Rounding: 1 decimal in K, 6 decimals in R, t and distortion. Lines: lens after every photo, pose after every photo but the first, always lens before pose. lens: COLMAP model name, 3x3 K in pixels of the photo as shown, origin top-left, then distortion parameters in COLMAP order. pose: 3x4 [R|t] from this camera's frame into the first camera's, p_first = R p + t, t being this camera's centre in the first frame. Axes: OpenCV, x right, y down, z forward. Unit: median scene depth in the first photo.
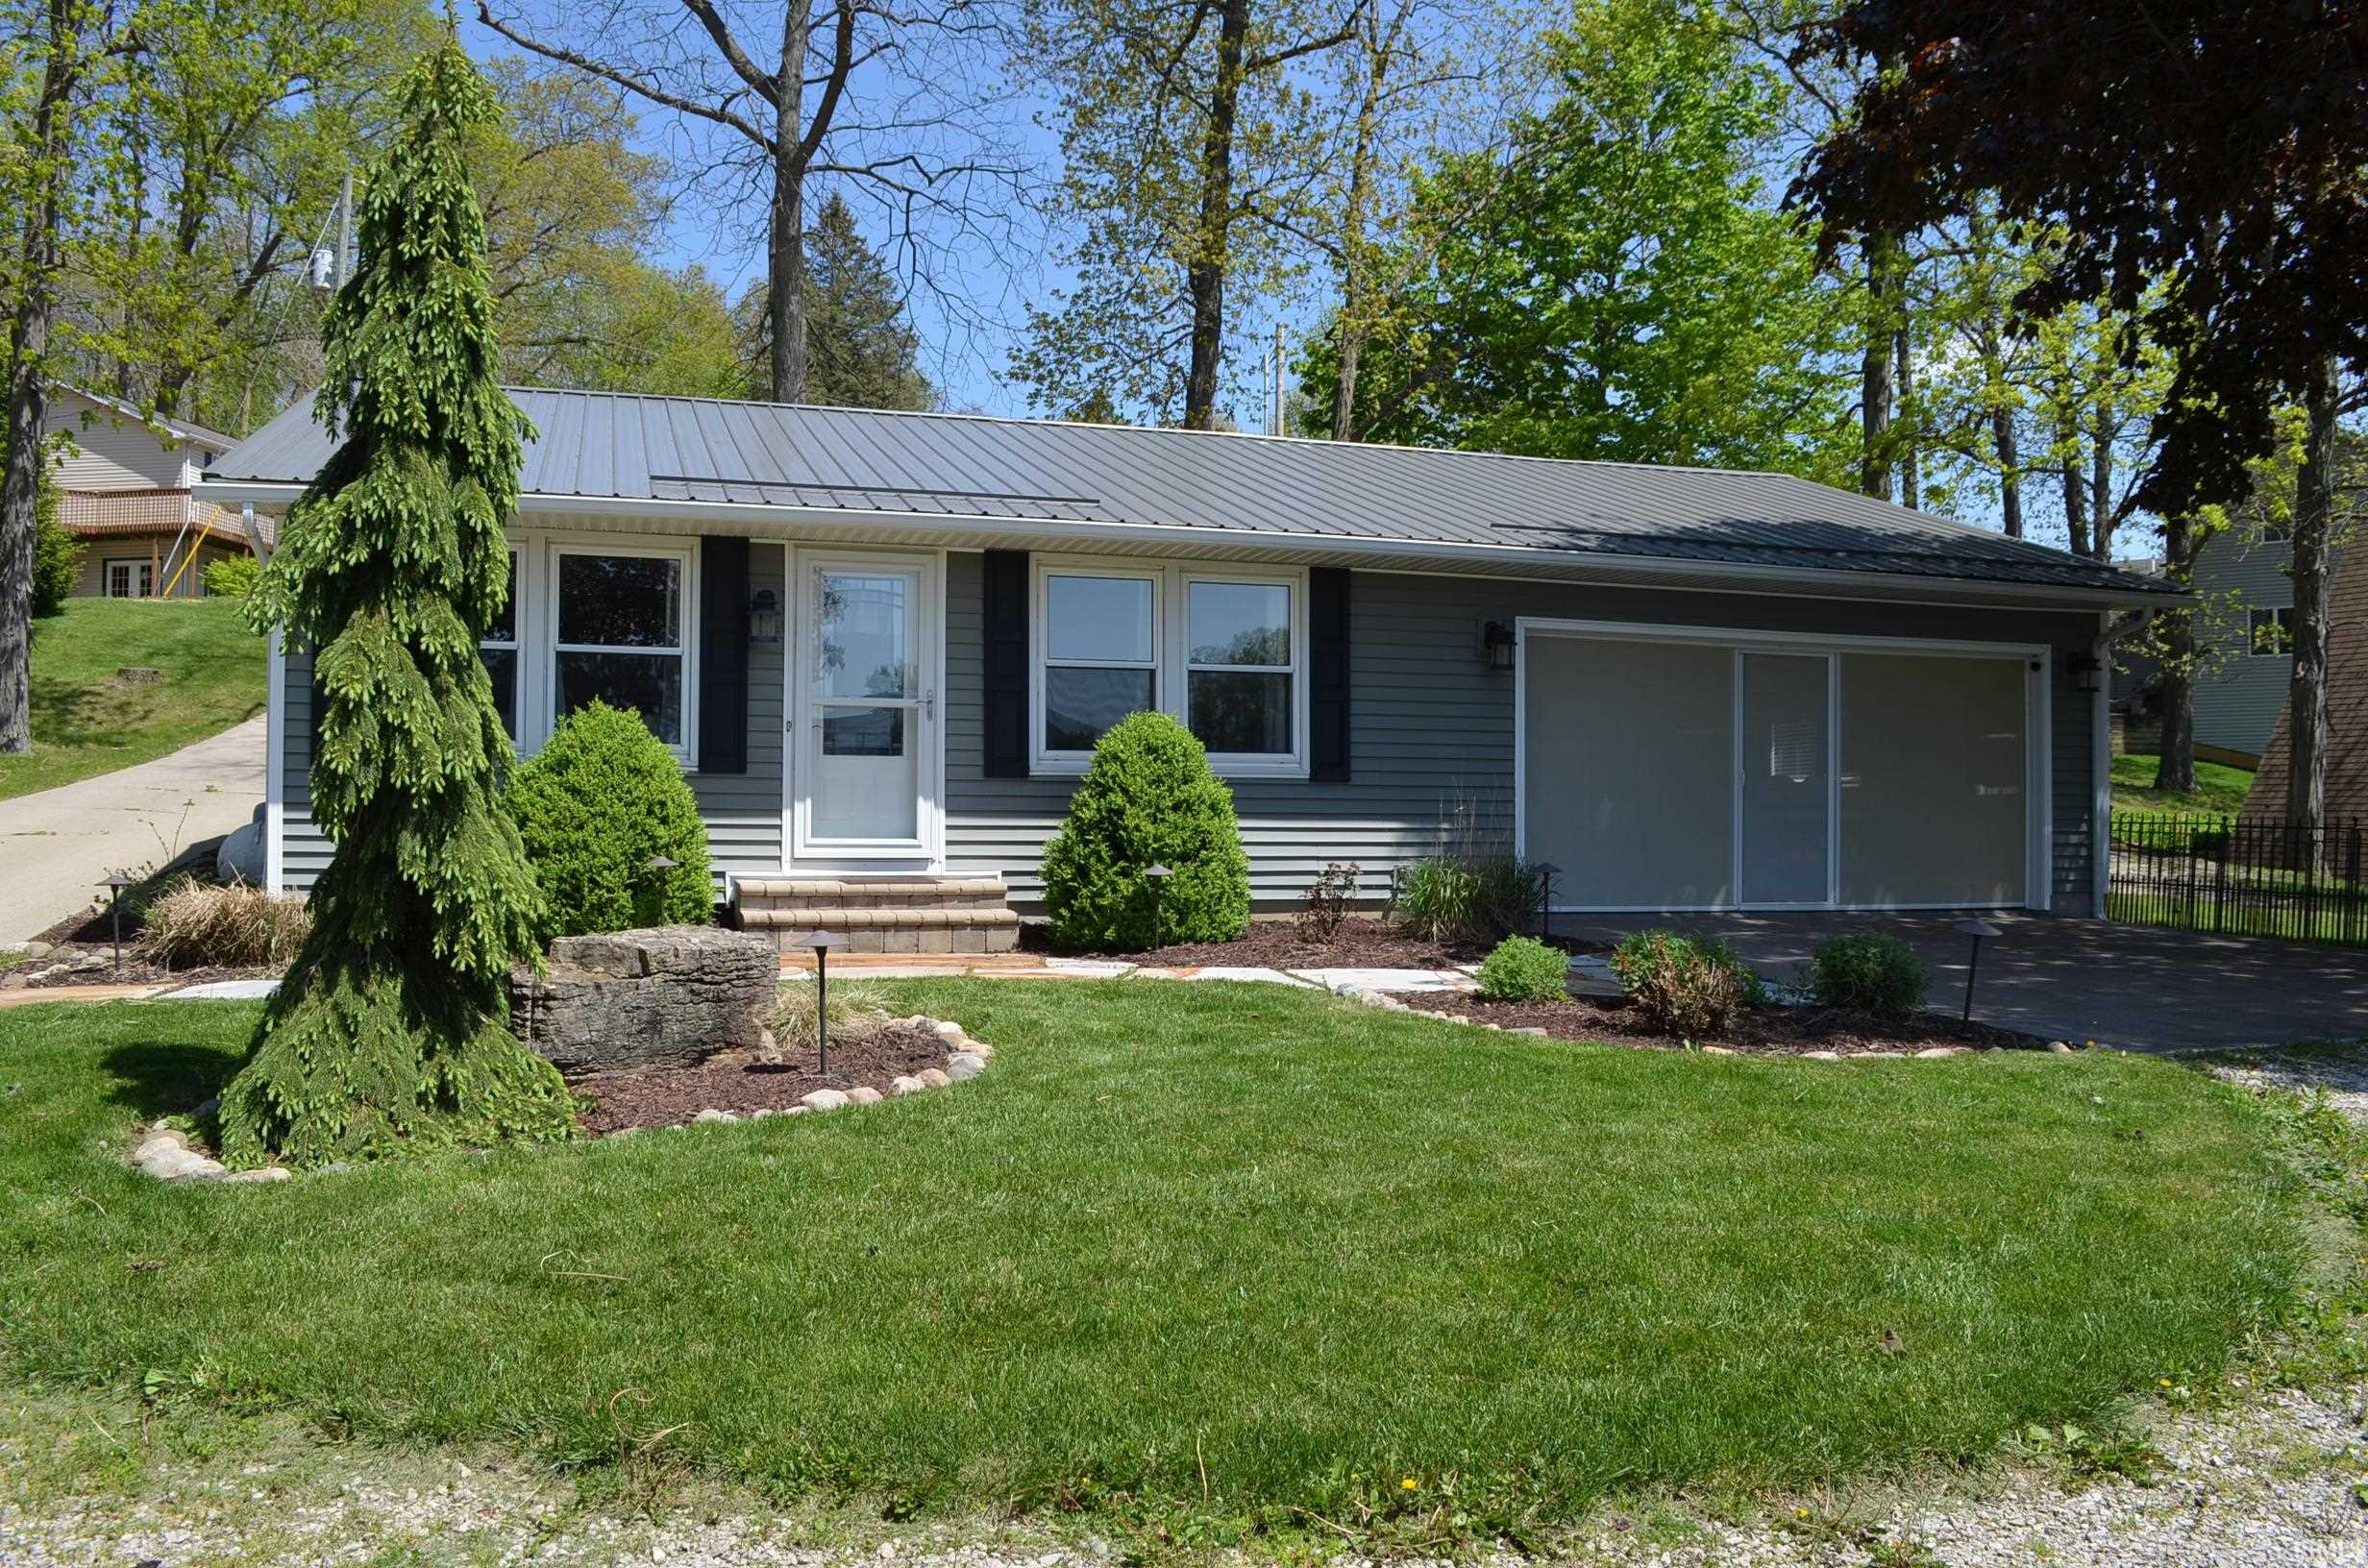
lens RADIAL K [[1868.1, 0, 1185.3], [0, 1868.1, 783.9], [0, 0, 1]] dist [-0.078624, 0.013461]
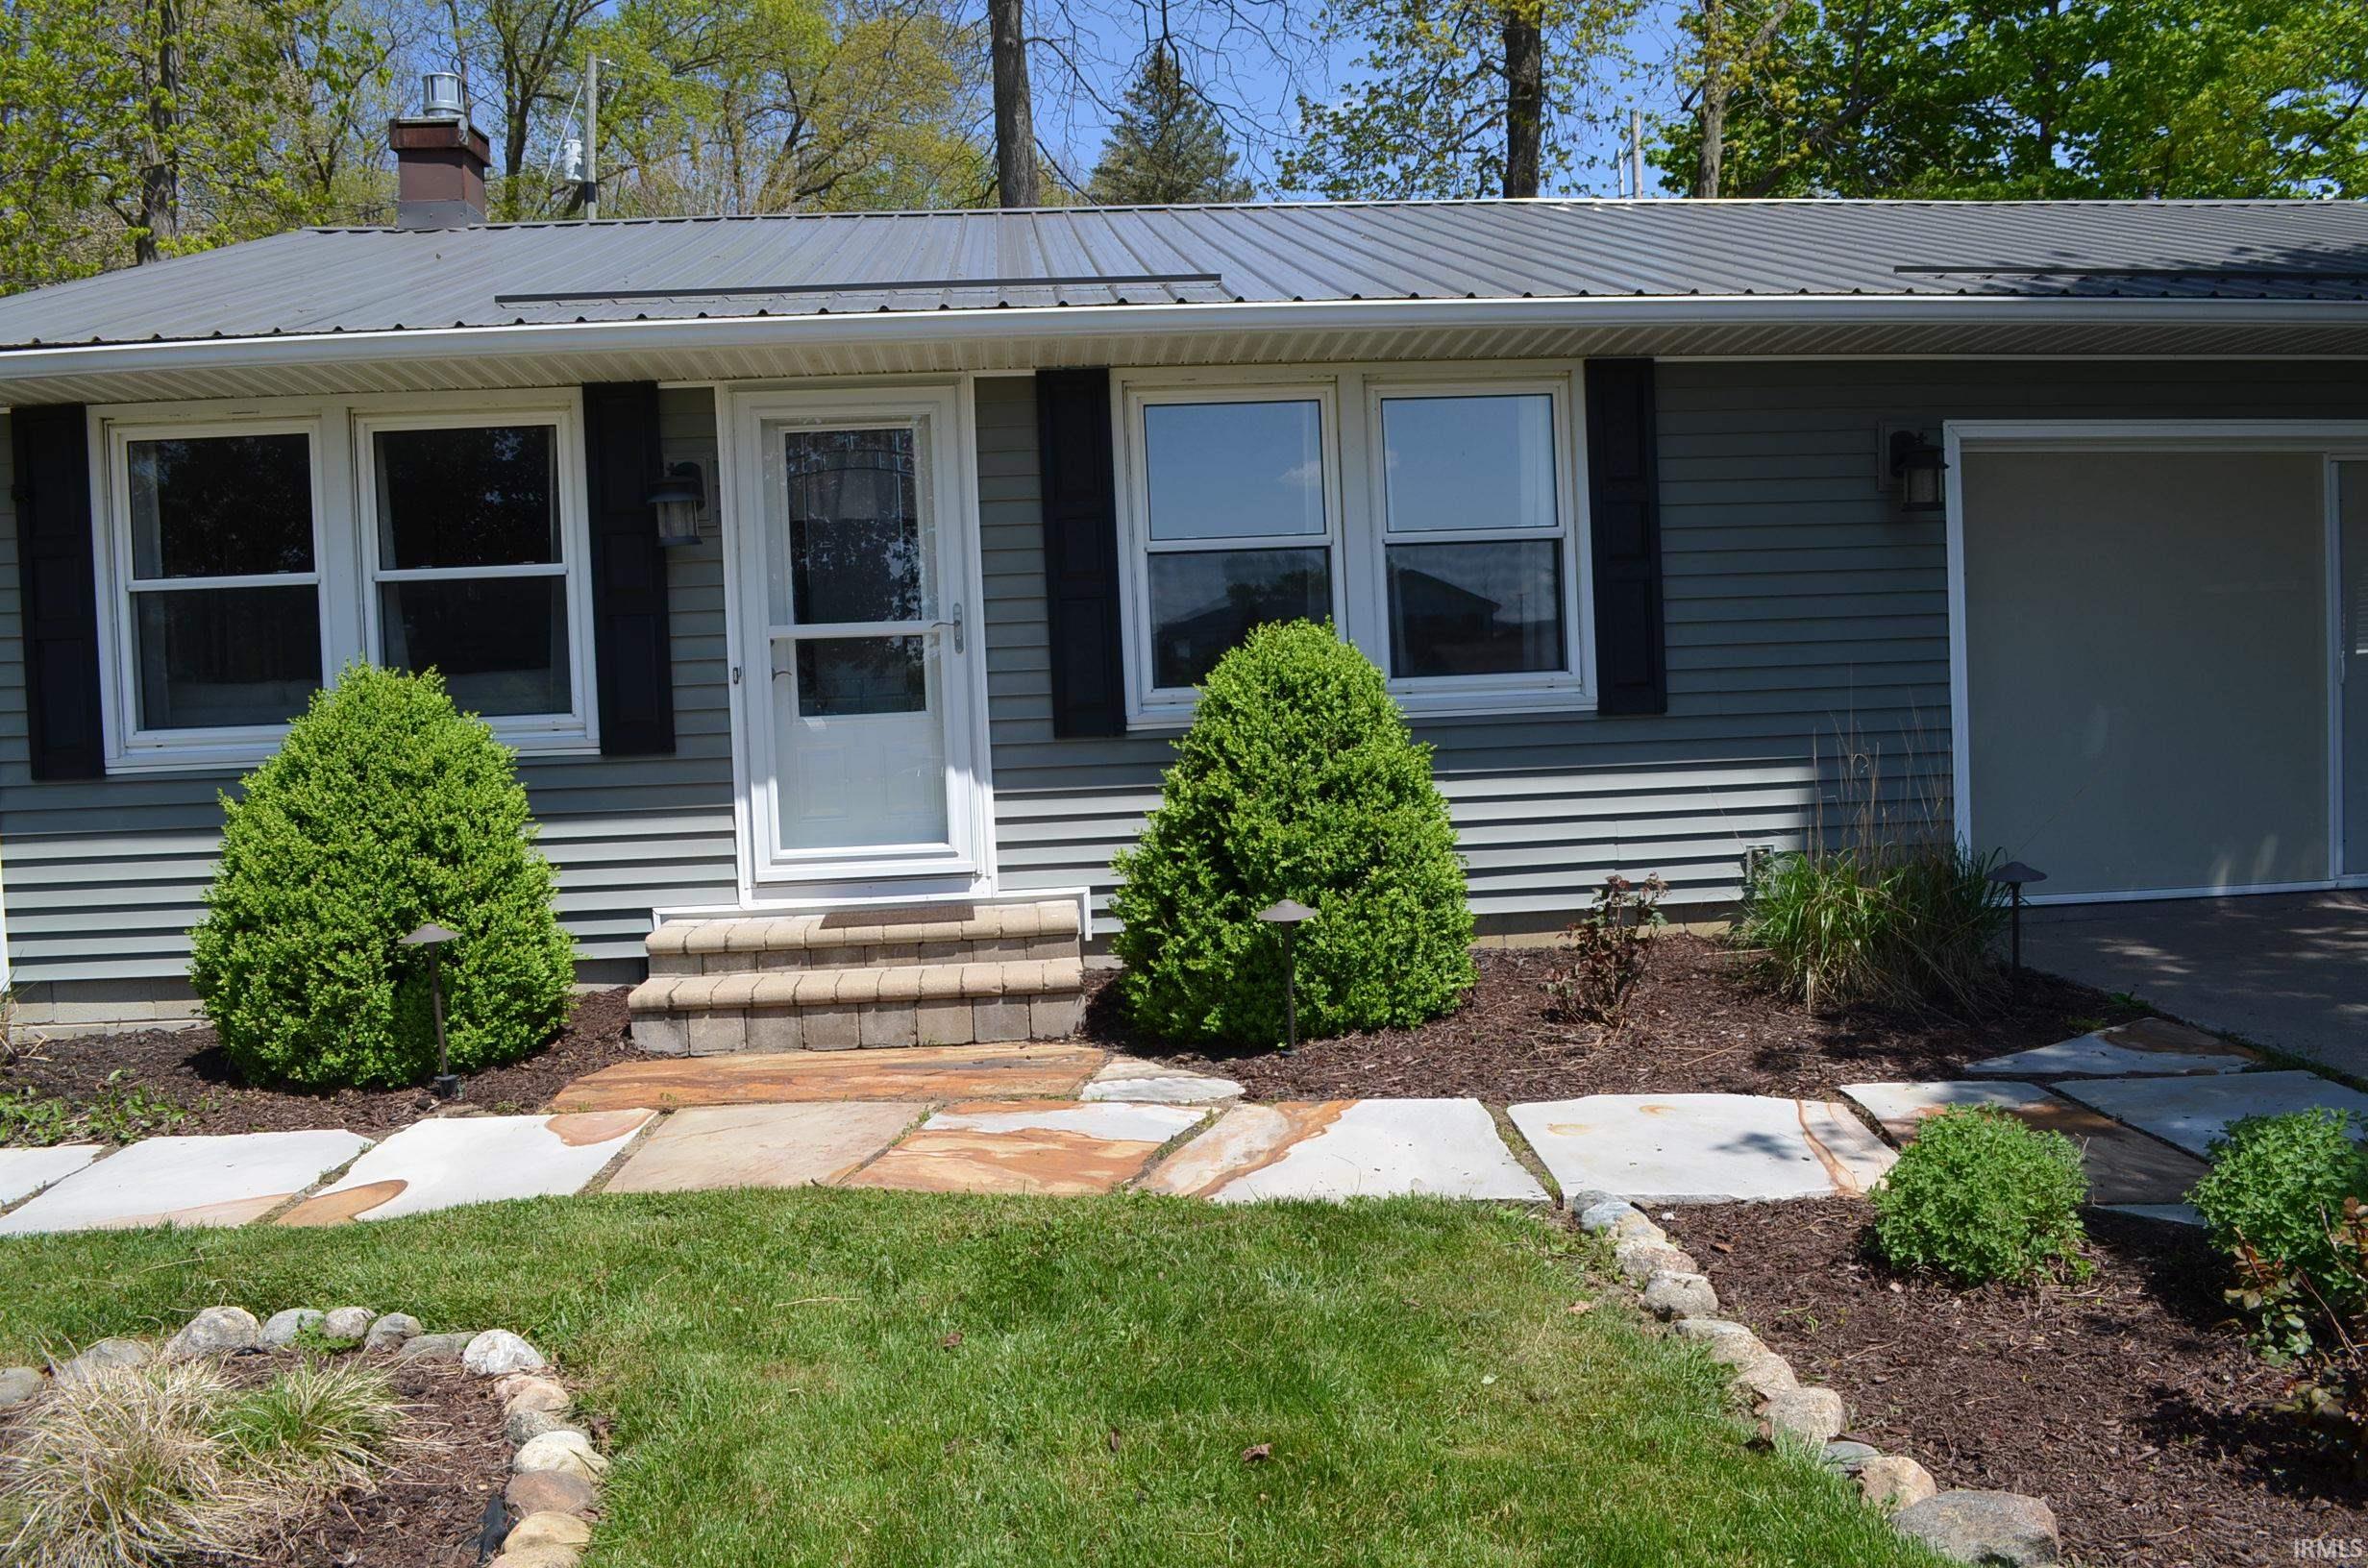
lens RADIAL K [[1868.1, 0, 1184.9], [0, 1868.1, 785.5], [0, 0, 1]] dist [-0.078624, 0.013461]
pose [[0.975280, -0.036459, -0.217945, 0.073598], [0.051379, 0.996678, 0.063186, -0.026162], [0.214918, -0.072821, 0.973913, 0.418059]]
